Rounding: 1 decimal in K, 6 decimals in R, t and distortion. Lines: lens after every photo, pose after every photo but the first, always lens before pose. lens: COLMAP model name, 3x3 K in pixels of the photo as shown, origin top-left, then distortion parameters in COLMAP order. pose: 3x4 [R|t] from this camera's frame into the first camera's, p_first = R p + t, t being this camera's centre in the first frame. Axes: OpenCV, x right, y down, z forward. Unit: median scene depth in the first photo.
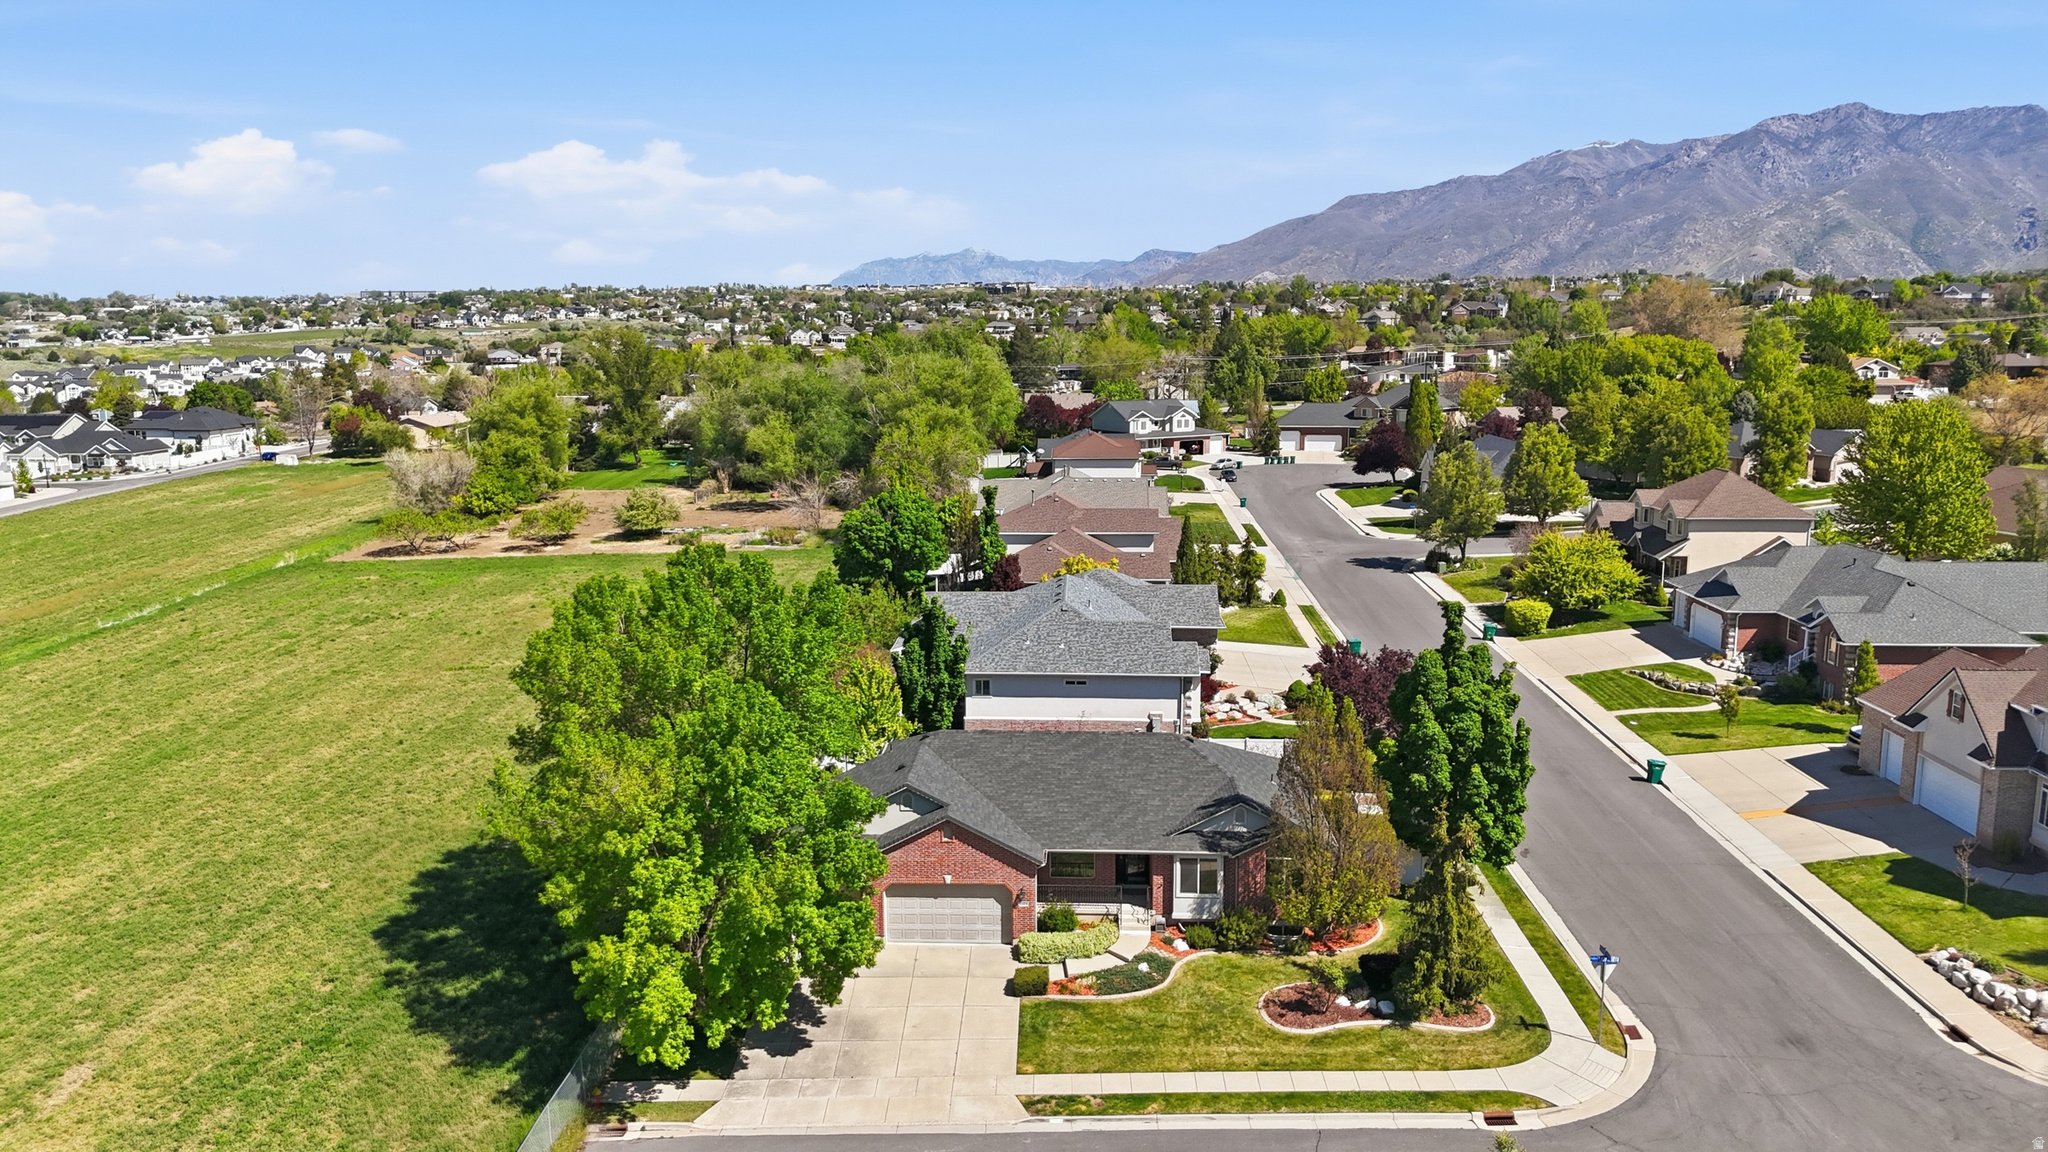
lens RADIAL K [[1504.4, 0, 1027.1], [0, 1504.4, 579.7], [0, 0, 1]] dist [0.074757, -0.070388]
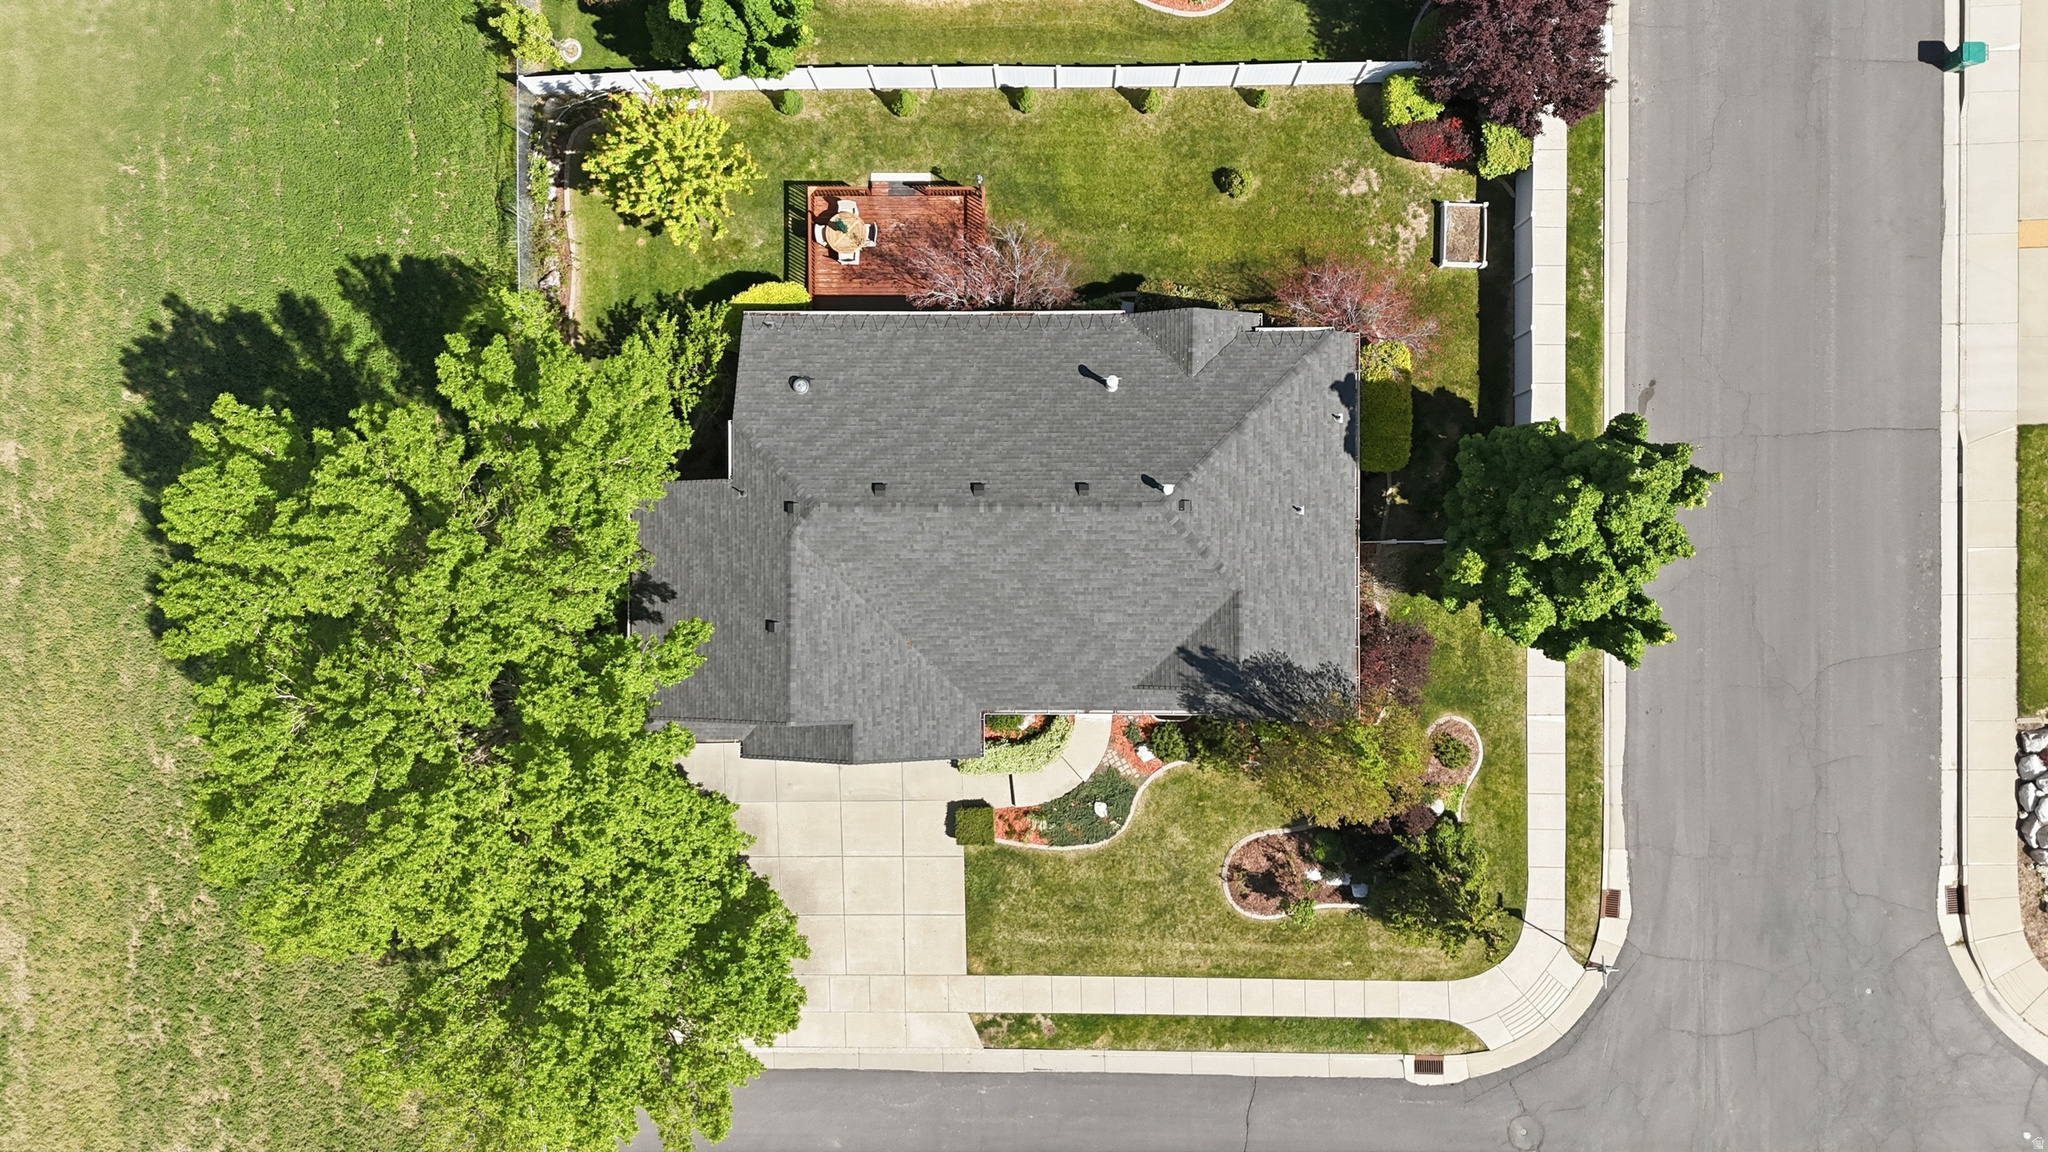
lens RADIAL K [[1501.4, 0, 1029.2], [0, 1501.4, 581.6], [0, 0, 1]] dist [0.081798, -0.078898]
pose [[0.999067, -0.041299, -0.012638, 0.035099], [0.019746, 0.176523, 0.984098, -0.426923], [-0.038411, -0.983430, 0.177174, 0.661409]]
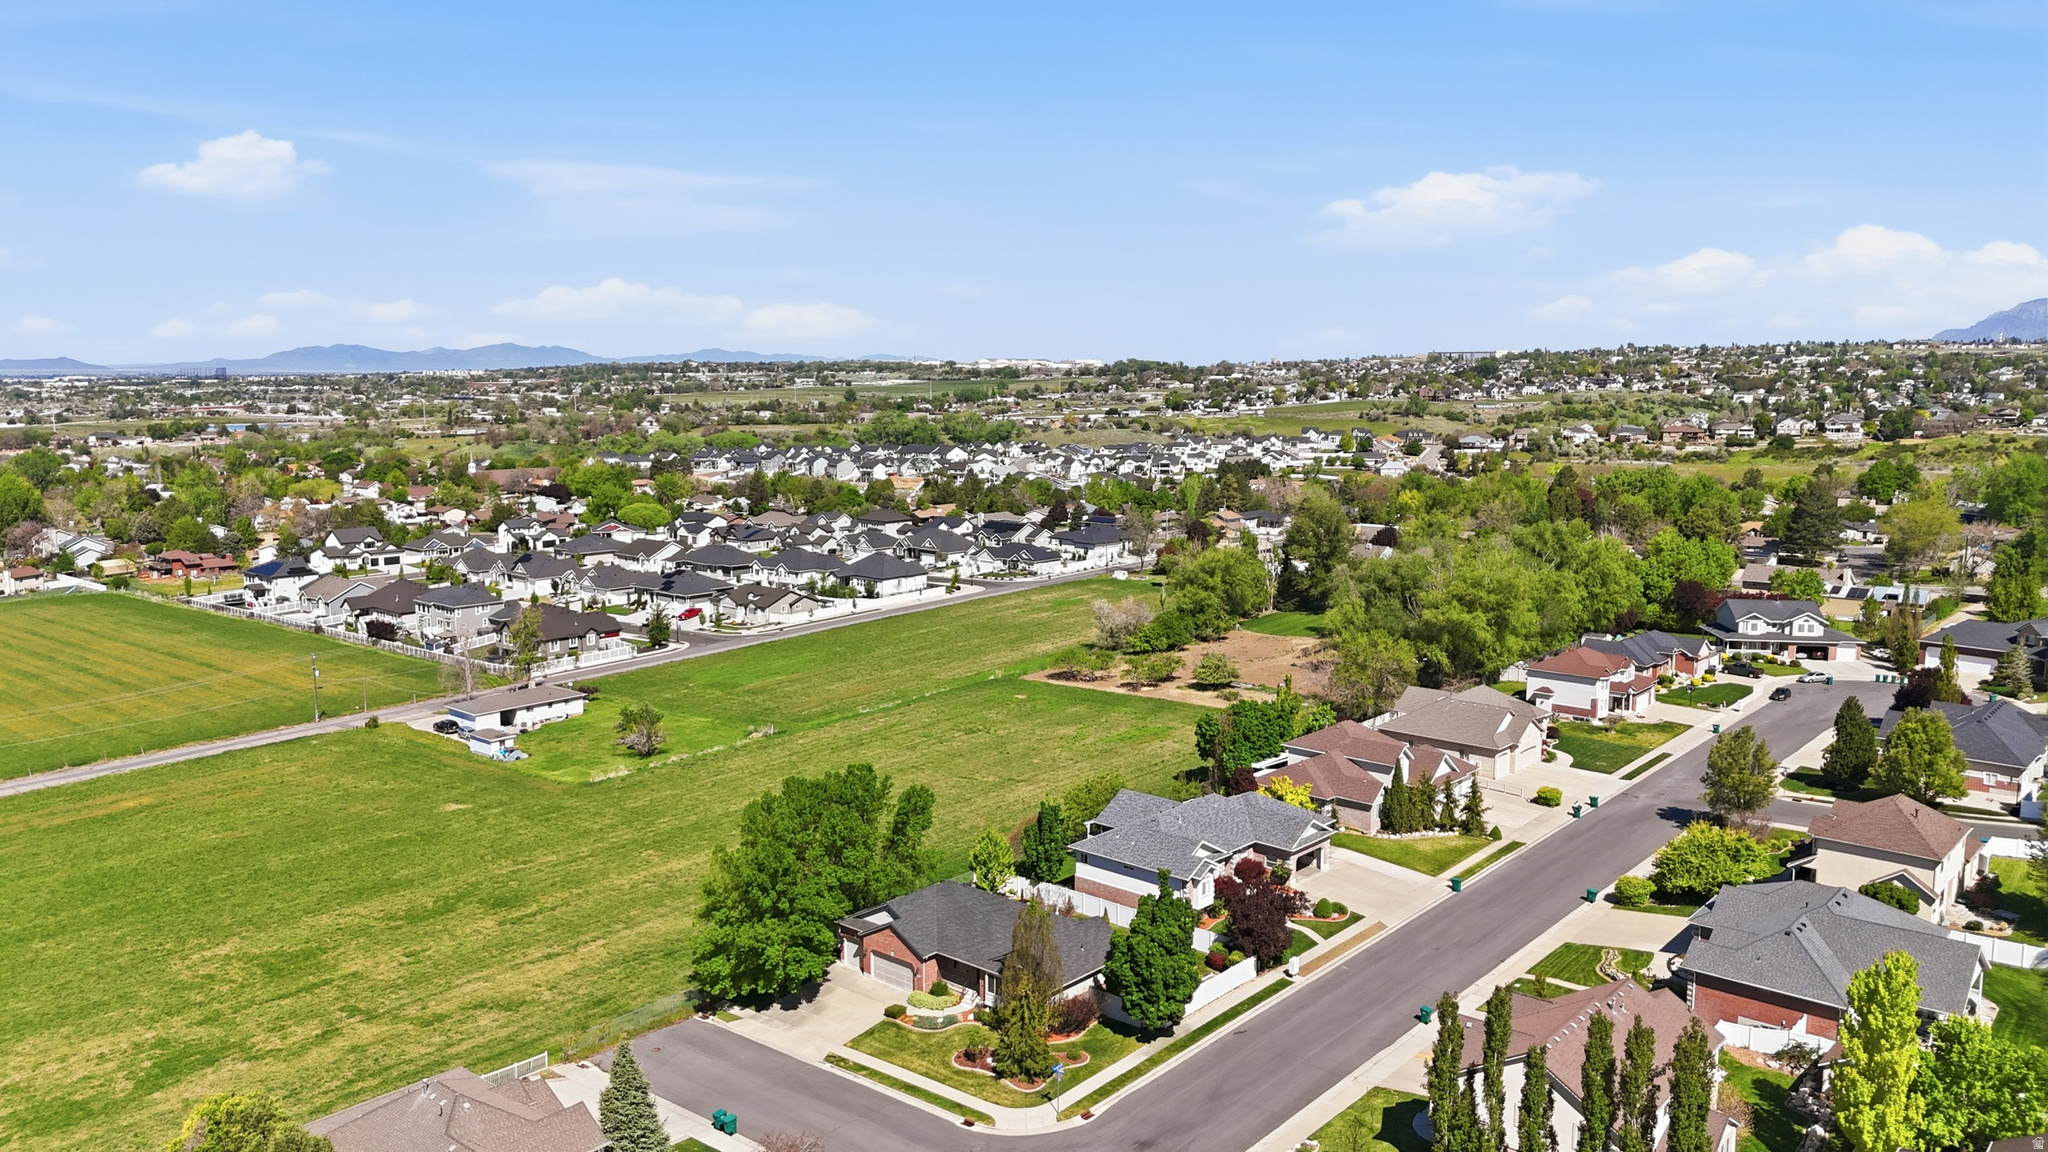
lens RADIAL K [[1501.4, 0, 1029.2], [0, 1501.4, 581.6], [0, 0, 1]] dist [0.081798, -0.078898]
pose [[0.780358, 0.093383, -0.618321, 0.919124], [-0.112071, 0.993663, 0.008630, -0.239372], [0.615209, 0.062561, 0.785878, -0.367639]]
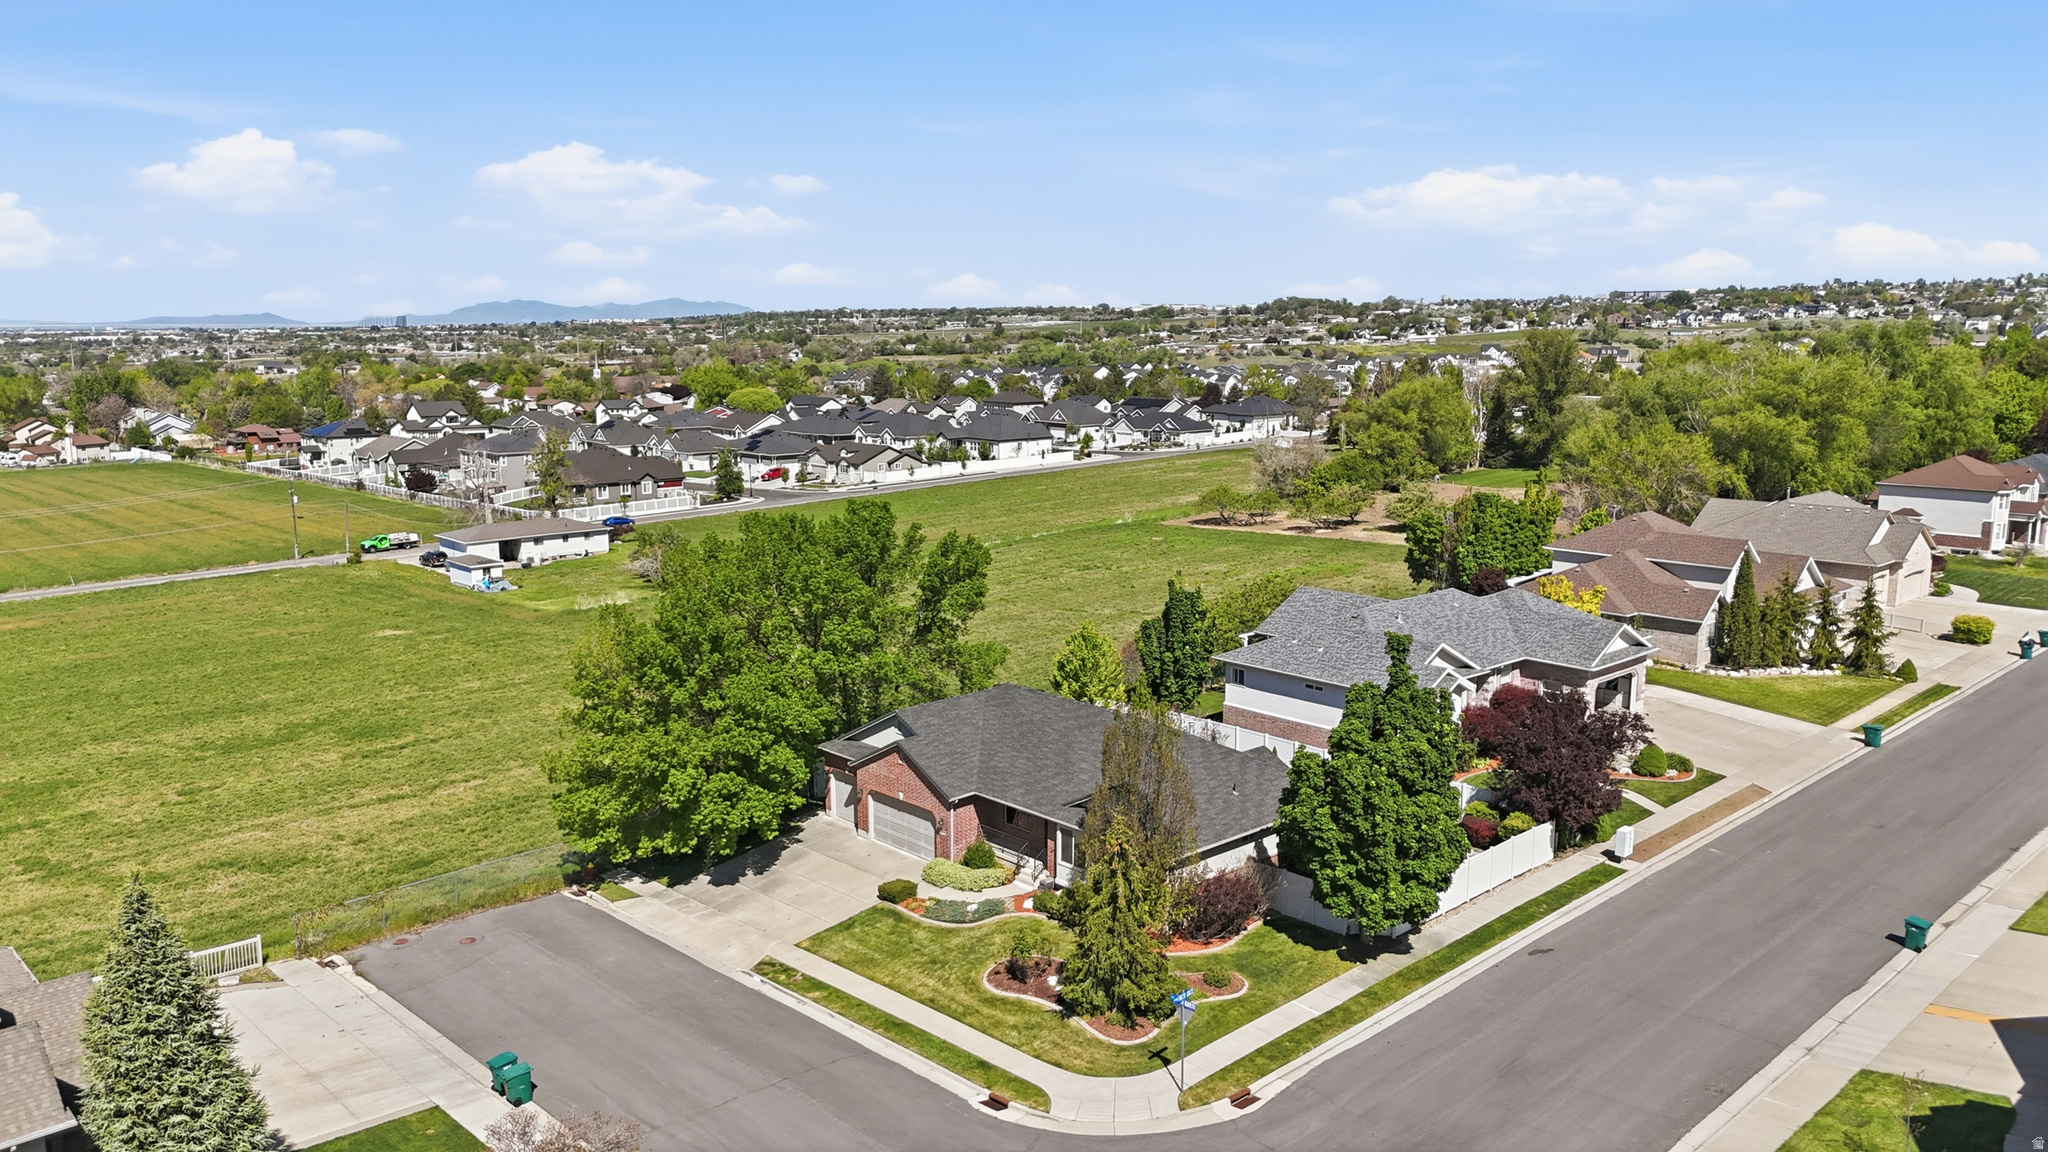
lens RADIAL K [[1501.4, 0, 1029.2], [0, 1501.4, 581.6], [0, 0, 1]] dist [0.081798, -0.078898]
pose [[0.713127, 0.122158, -0.690309, 0.565623], [-0.121179, 0.991358, 0.050248, -0.026463], [0.690482, 0.047818, 0.721767, 0.152355]]
